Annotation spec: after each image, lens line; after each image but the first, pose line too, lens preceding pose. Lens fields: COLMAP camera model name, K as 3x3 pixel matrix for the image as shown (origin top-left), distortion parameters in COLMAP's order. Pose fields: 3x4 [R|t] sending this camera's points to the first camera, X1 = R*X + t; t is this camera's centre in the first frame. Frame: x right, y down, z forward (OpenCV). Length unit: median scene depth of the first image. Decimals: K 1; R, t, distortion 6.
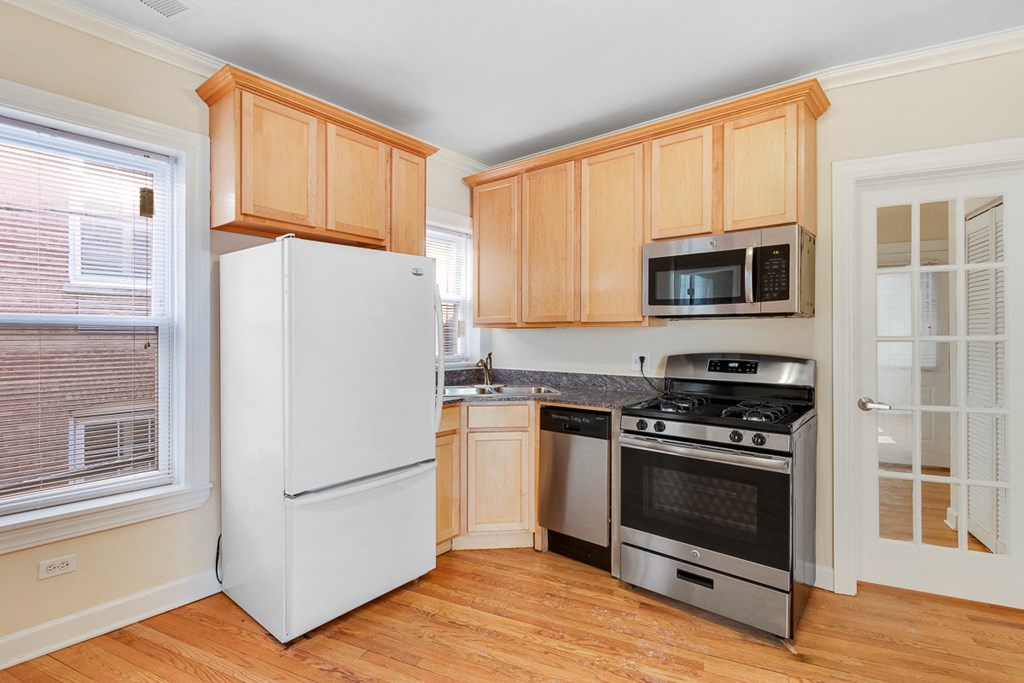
lens RADIAL K [[512.0, 0, 512.0], [0, 512.0, 341.5], [0, 0, 1]] dist [-0.001196, -0.000459]
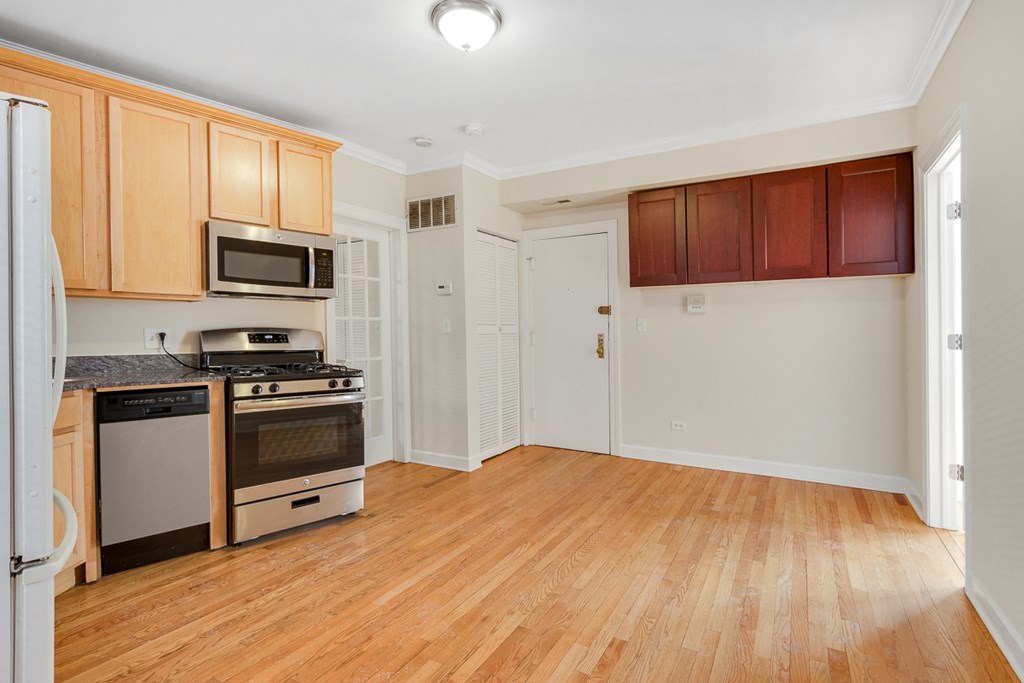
lens RADIAL K [[512.0, 0, 512.0], [0, 512.0, 341.5], [0, 0, 1]] dist [-0.001196, -0.000459]
pose [[0.060628, -0.014415, 0.998056, -0.773704], [0.012302, 0.999831, 0.013693, 0.048114], [-0.998085, 0.011447, 0.060795, 0.360382]]
